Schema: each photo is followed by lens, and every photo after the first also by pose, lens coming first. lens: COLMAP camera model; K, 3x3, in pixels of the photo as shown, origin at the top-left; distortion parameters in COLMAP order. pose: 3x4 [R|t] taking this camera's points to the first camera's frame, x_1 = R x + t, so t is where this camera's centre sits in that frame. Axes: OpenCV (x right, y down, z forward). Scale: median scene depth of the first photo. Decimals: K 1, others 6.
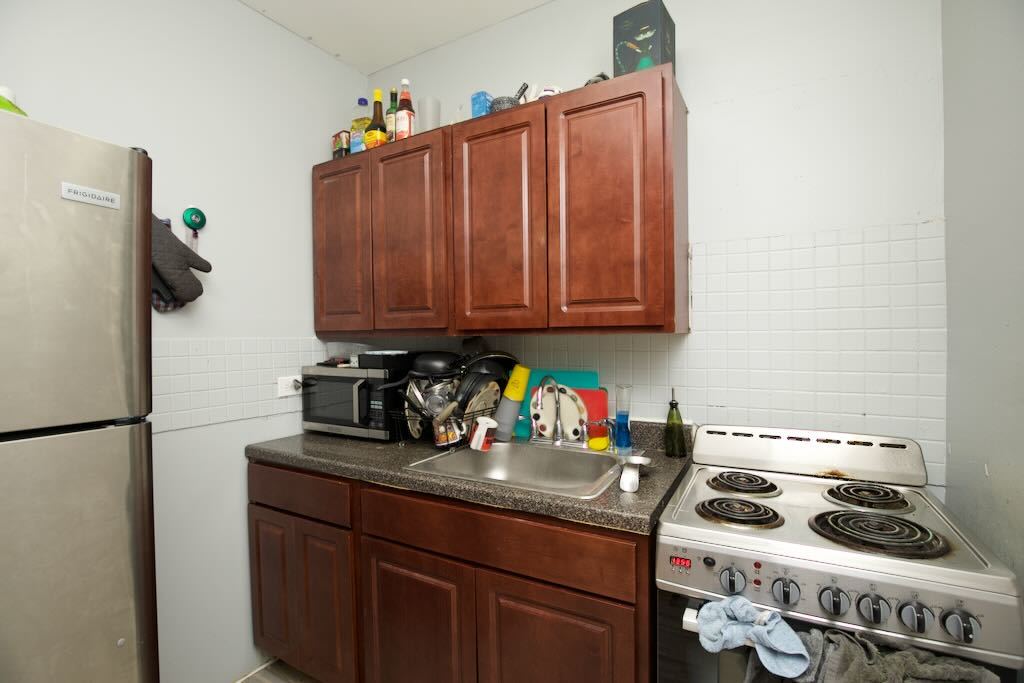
lens RADIAL K [[468.9, 0, 511.8], [0, 468.9, 345.7], [0, 0, 1]] dist [-0.038031, 0.007970]
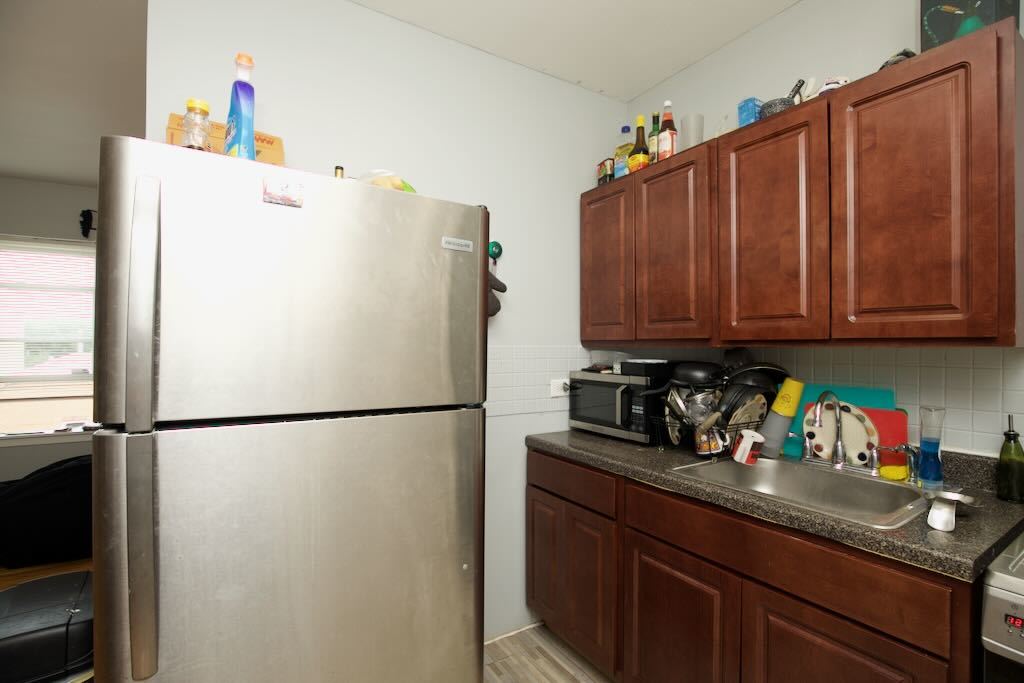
lens RADIAL K [[468.9, 0, 511.5], [0, 468.9, 347.4], [0, 0, 1]] dist [-0.038031, 0.007970]
pose [[0.878945, 0.014824, -0.476692, -0.039616], [-0.021867, 0.999718, -0.009229, 0.000171], [0.476421, 0.018536, 0.879022, -0.095456]]
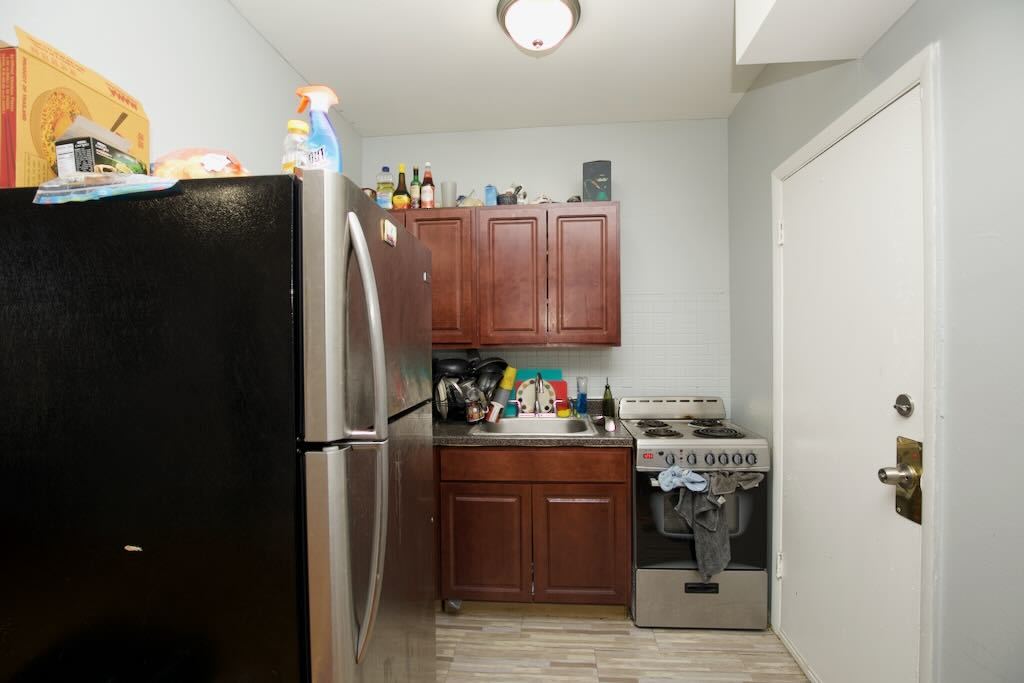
lens RADIAL K [[468.9, 0, 510.6], [0, 468.9, 347.9], [0, 0, 1]] dist [-0.038031, 0.007970]
pose [[0.911865, -0.005187, 0.410457, -0.690206], [0.007298, 0.999967, -0.003577, -0.016416], [-0.410424, 0.006257, 0.911873, -0.440629]]
